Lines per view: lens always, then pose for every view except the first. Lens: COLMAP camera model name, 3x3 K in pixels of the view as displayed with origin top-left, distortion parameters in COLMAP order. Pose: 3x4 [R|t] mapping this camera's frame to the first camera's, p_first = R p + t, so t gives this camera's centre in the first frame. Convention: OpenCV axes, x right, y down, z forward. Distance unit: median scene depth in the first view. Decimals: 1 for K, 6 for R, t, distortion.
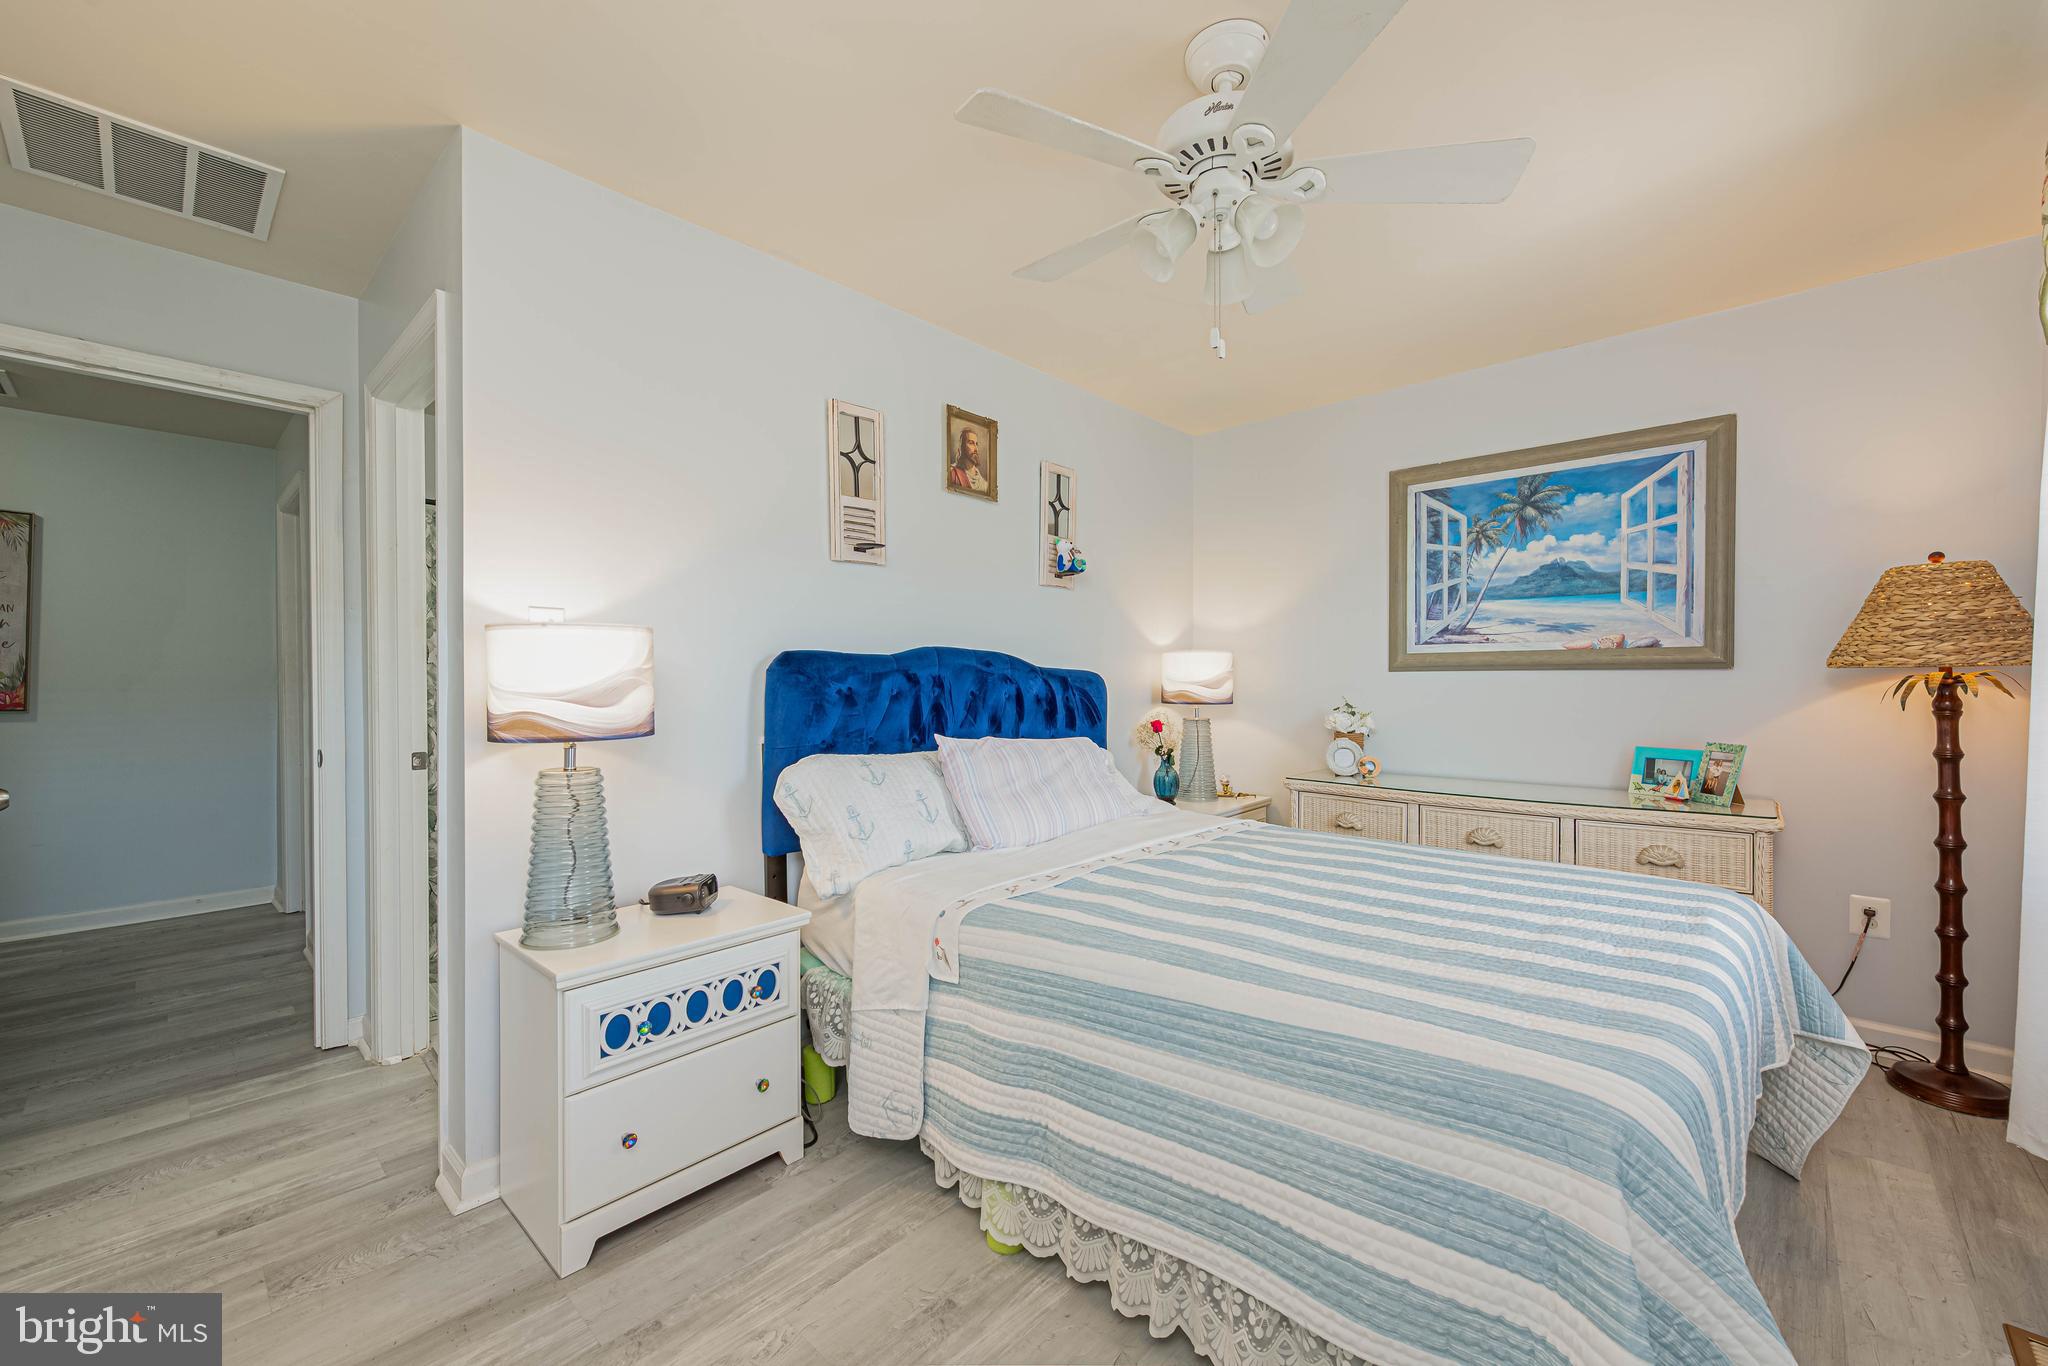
lens RADIAL K [[834.4, 0, 1020.3], [0, 834.4, 687.9], [0, 0, 1]] dist [0.000938, -0.000122]
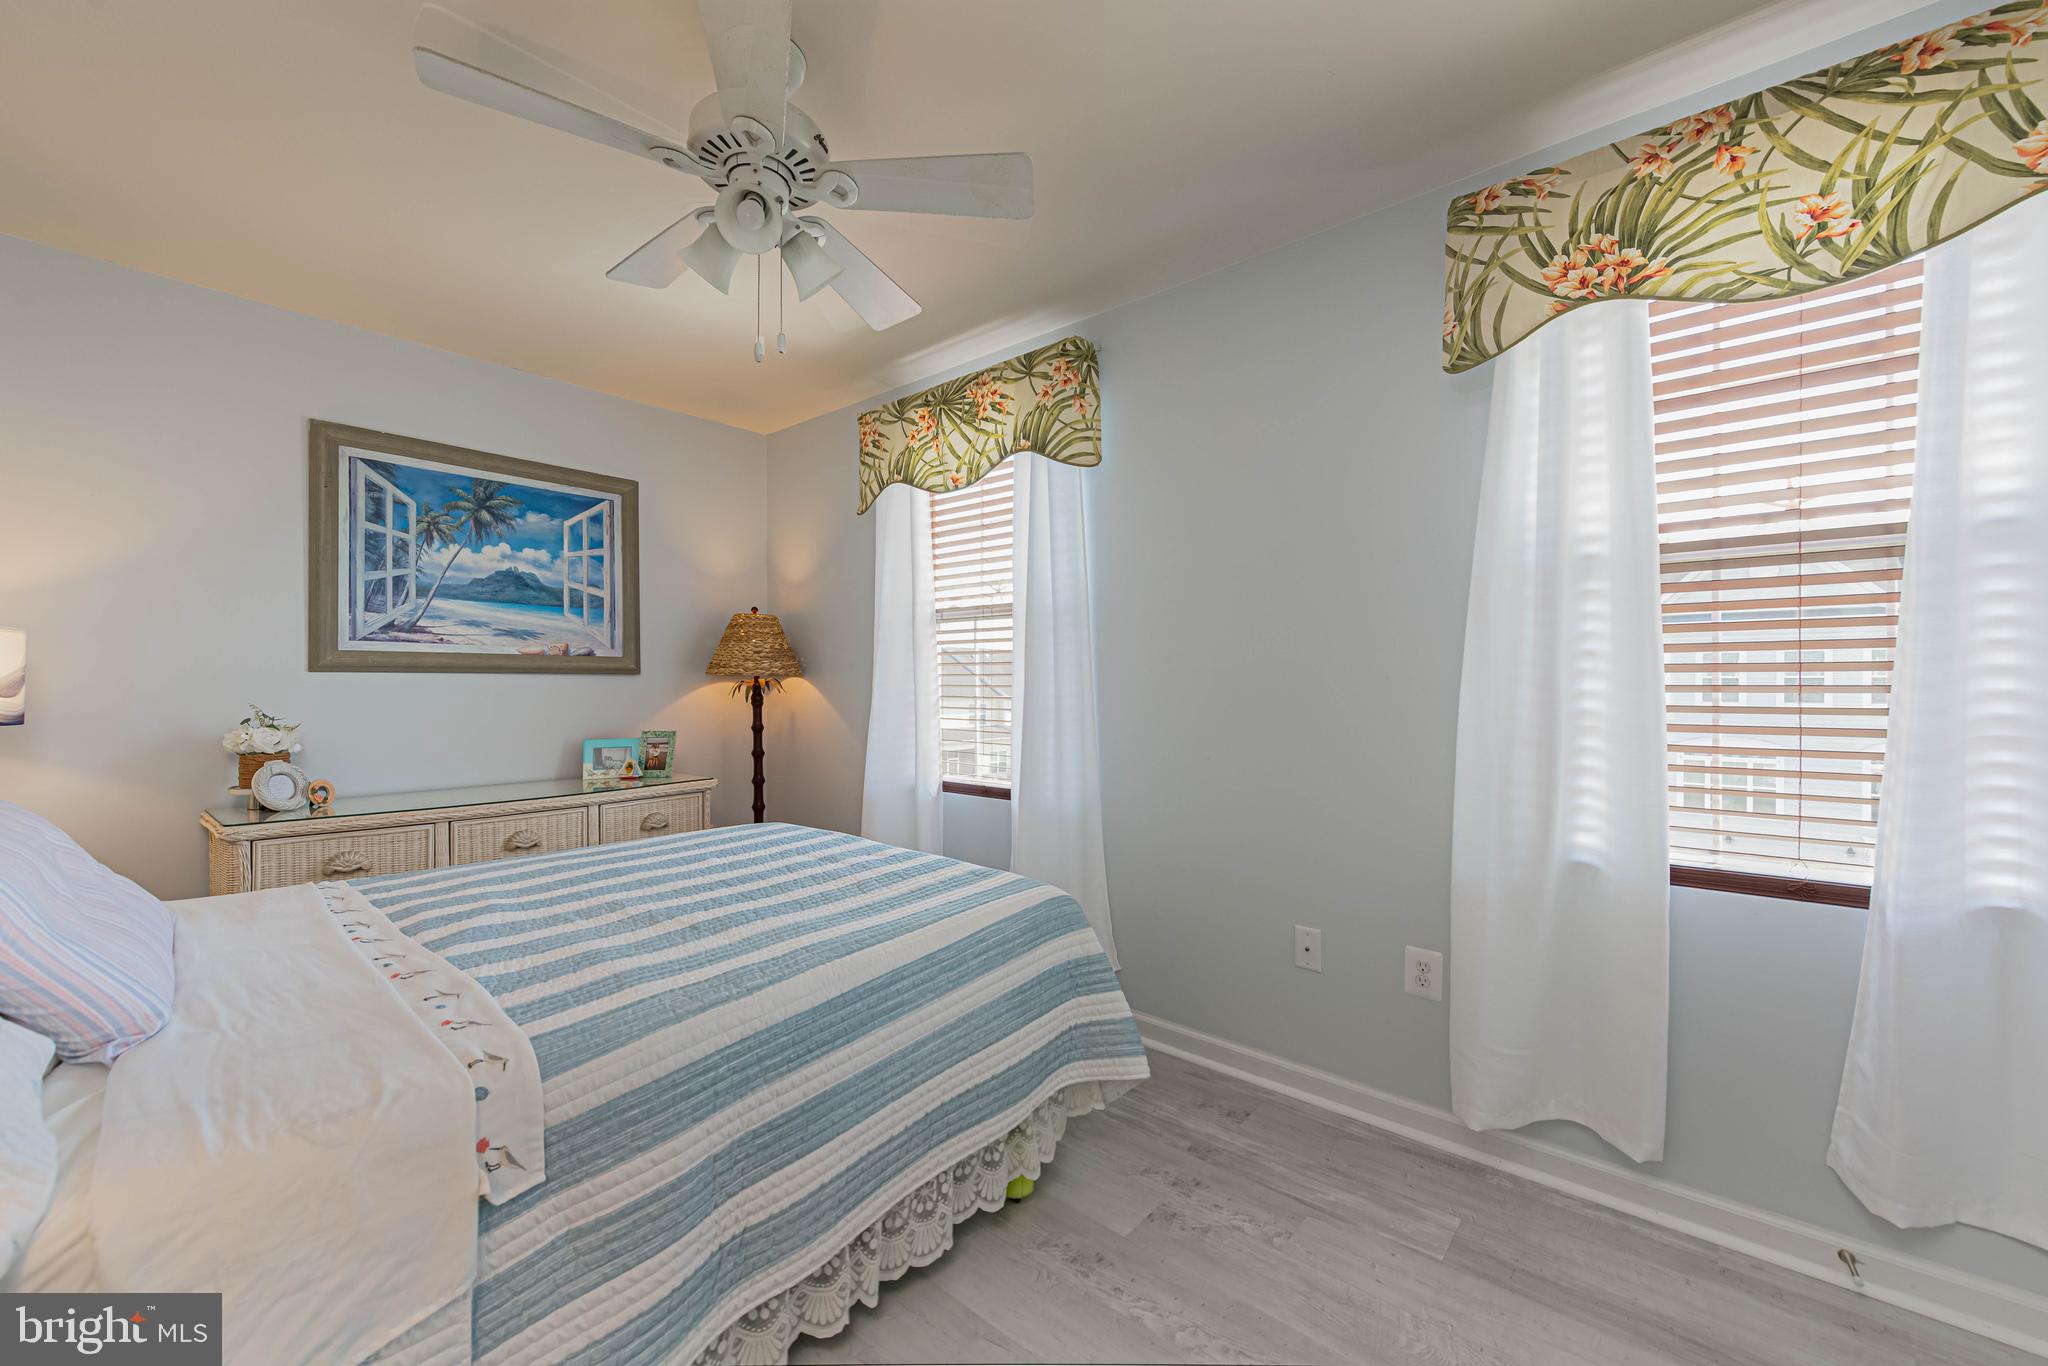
lens RADIAL K [[834.4, 0, 1020.3], [0, 834.4, 687.9], [0, 0, 1]] dist [0.000938, -0.000122]
pose [[-0.076144, -0.002480, 0.997094, -0.460963], [0.008292, 0.999961, 0.003120, -0.001421], [-0.997062, 0.008505, -0.076121, 0.456420]]
